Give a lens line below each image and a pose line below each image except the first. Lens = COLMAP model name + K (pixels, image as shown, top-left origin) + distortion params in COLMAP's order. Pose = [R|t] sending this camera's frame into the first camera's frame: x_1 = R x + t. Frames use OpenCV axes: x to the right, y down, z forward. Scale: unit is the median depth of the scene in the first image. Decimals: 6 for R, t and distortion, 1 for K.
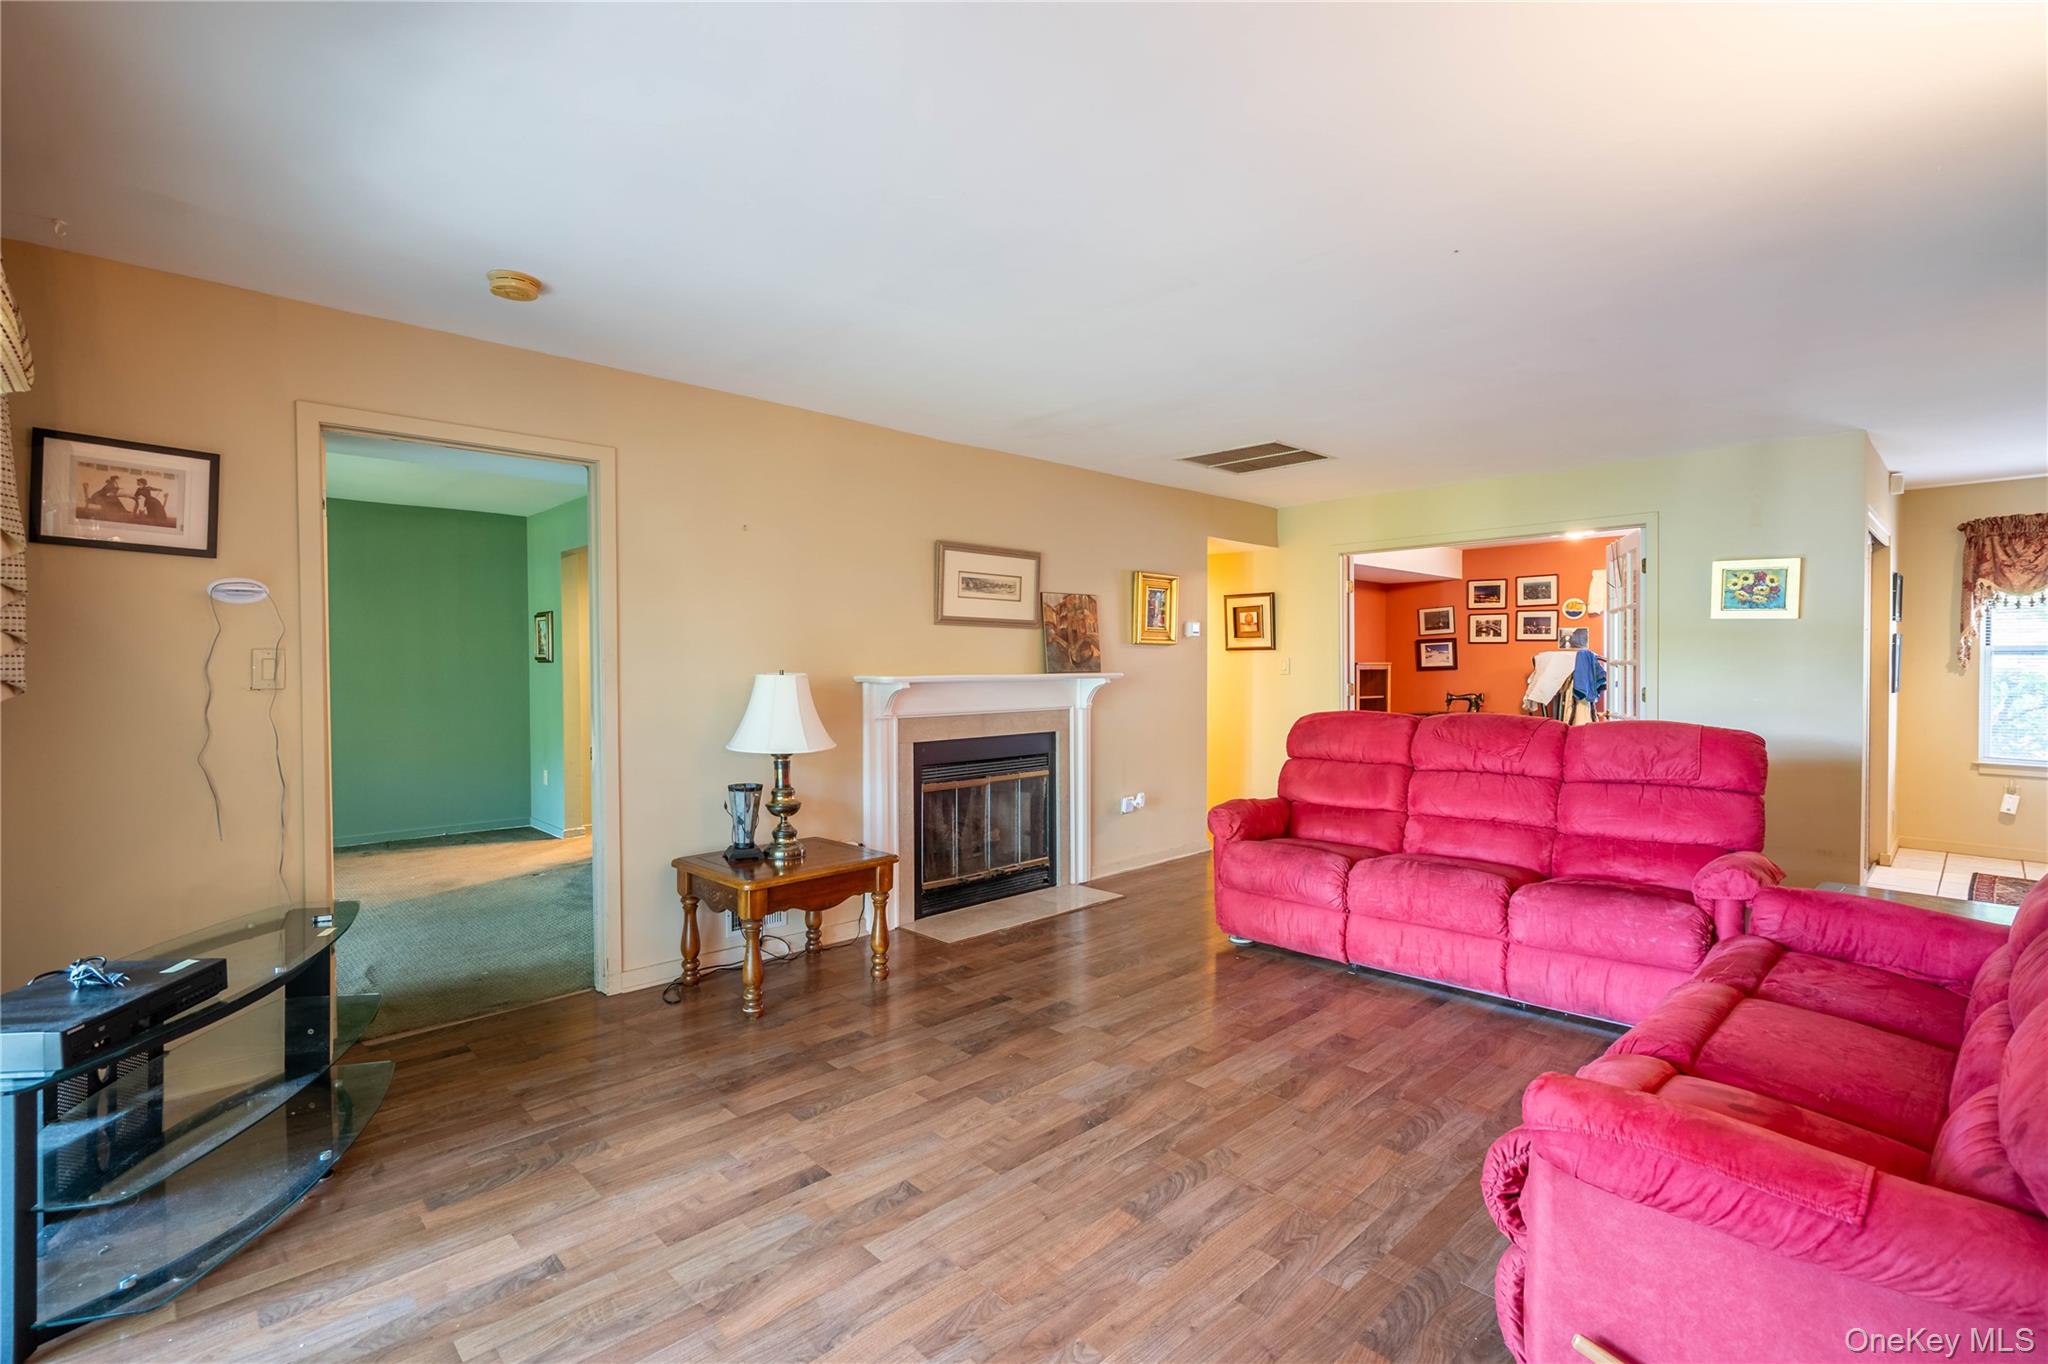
lens RADIAL K [[966.9, 0, 1004.5], [0, 966.9, 671.8], [0, 0, 1]] dist [0.000050, 0.000960]
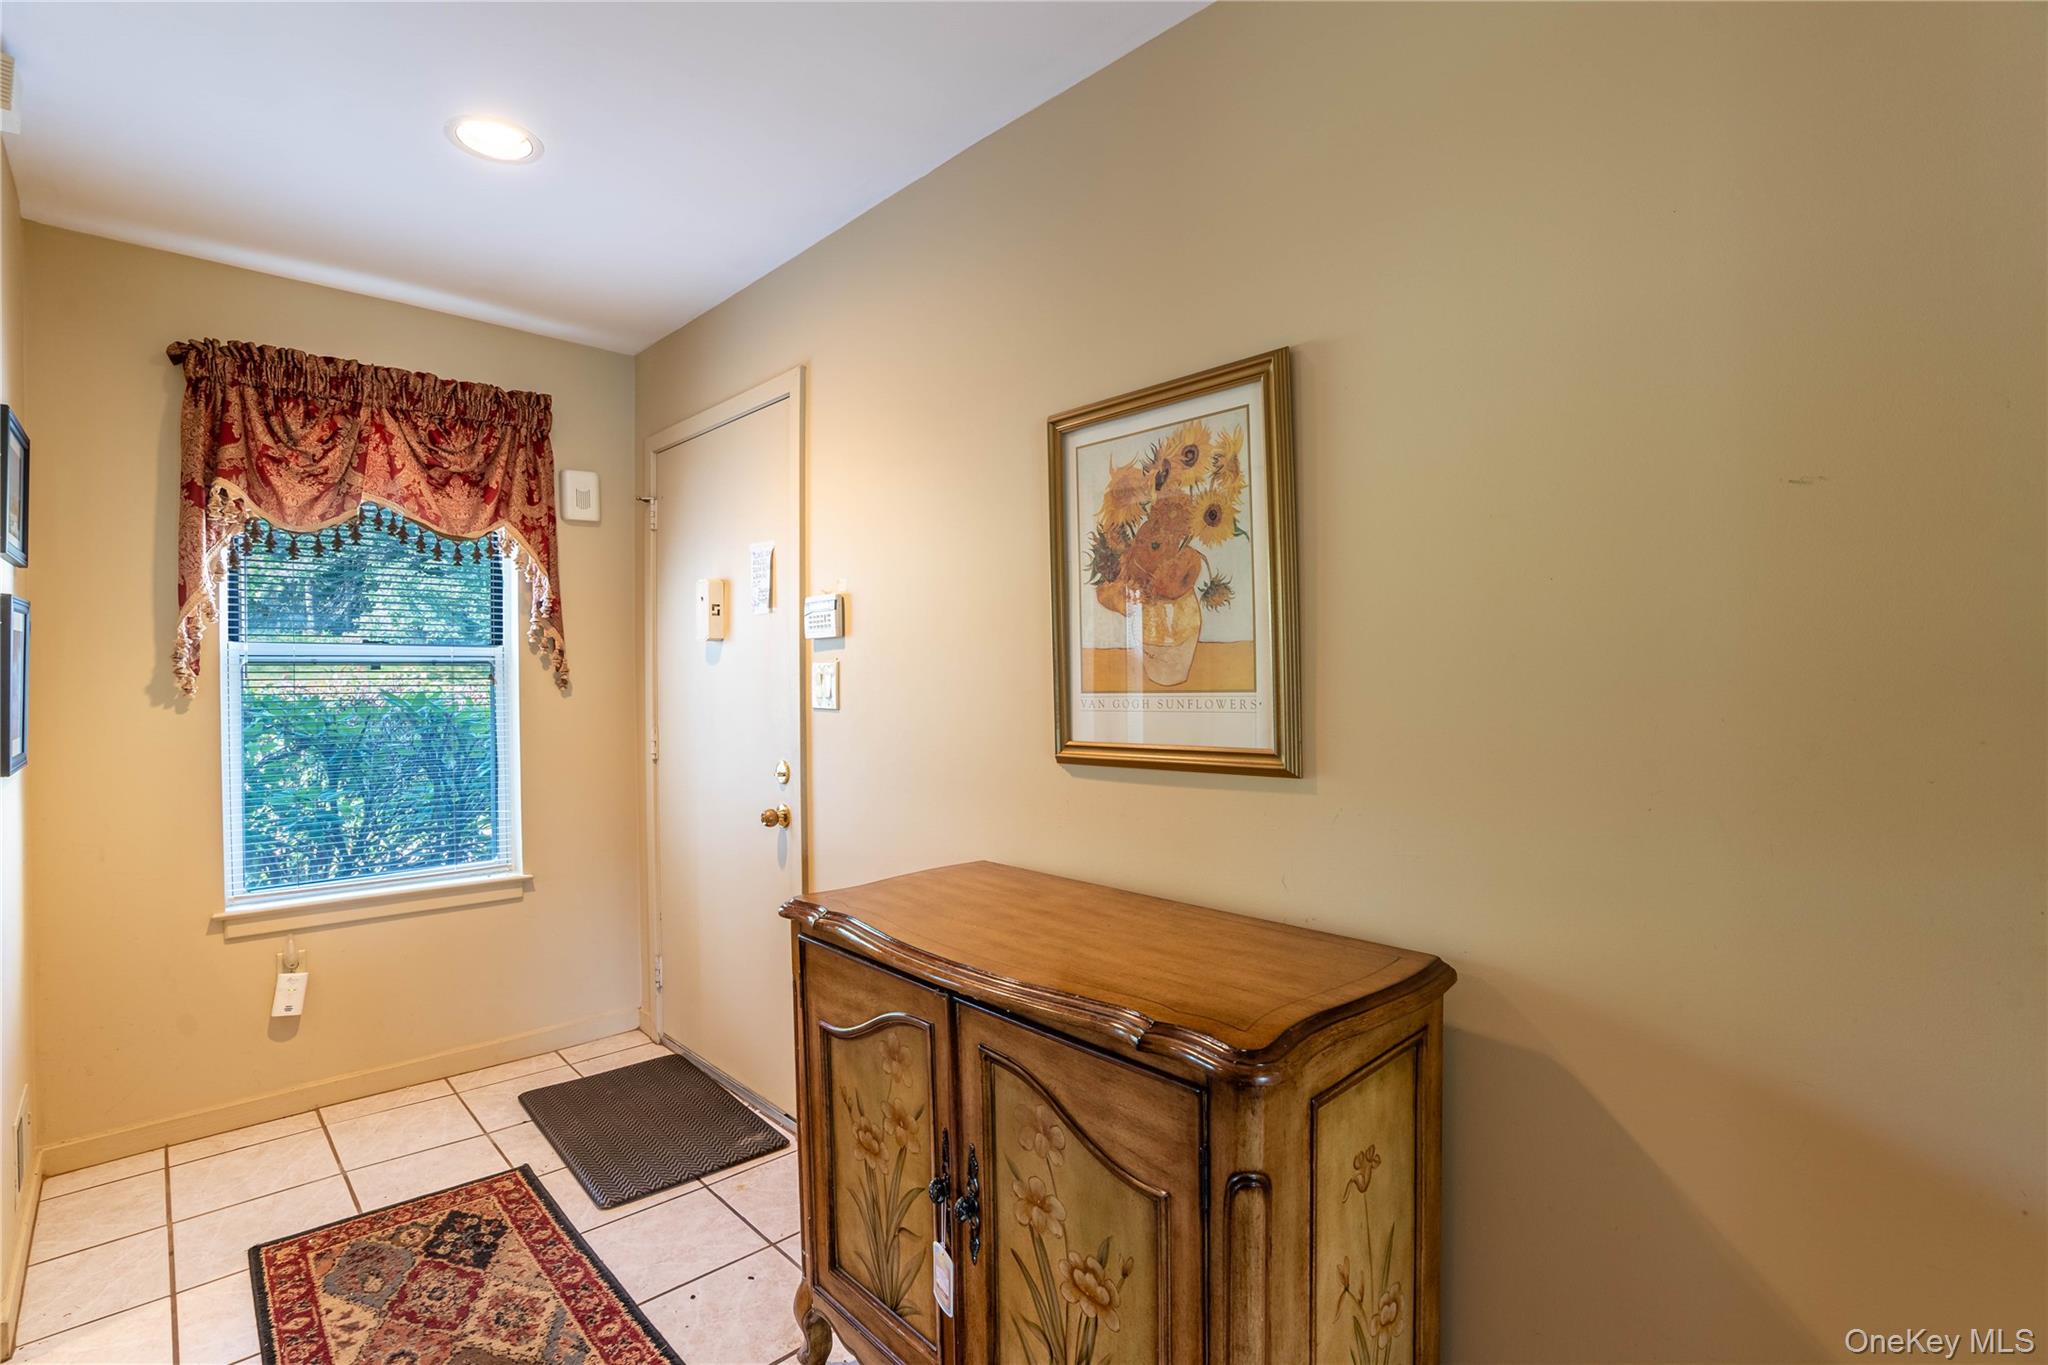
lens RADIAL K [[966.9, 0, 1005.5], [0, 966.9, 668.3], [0, 0, 1]] dist [0.000050, 0.000960]
pose [[0.043814, -0.000064, 0.999040, 0.603712], [0.022917, 0.999737, -0.000941, -0.005730], [-0.998777, 0.022936, 0.043804, 0.643612]]
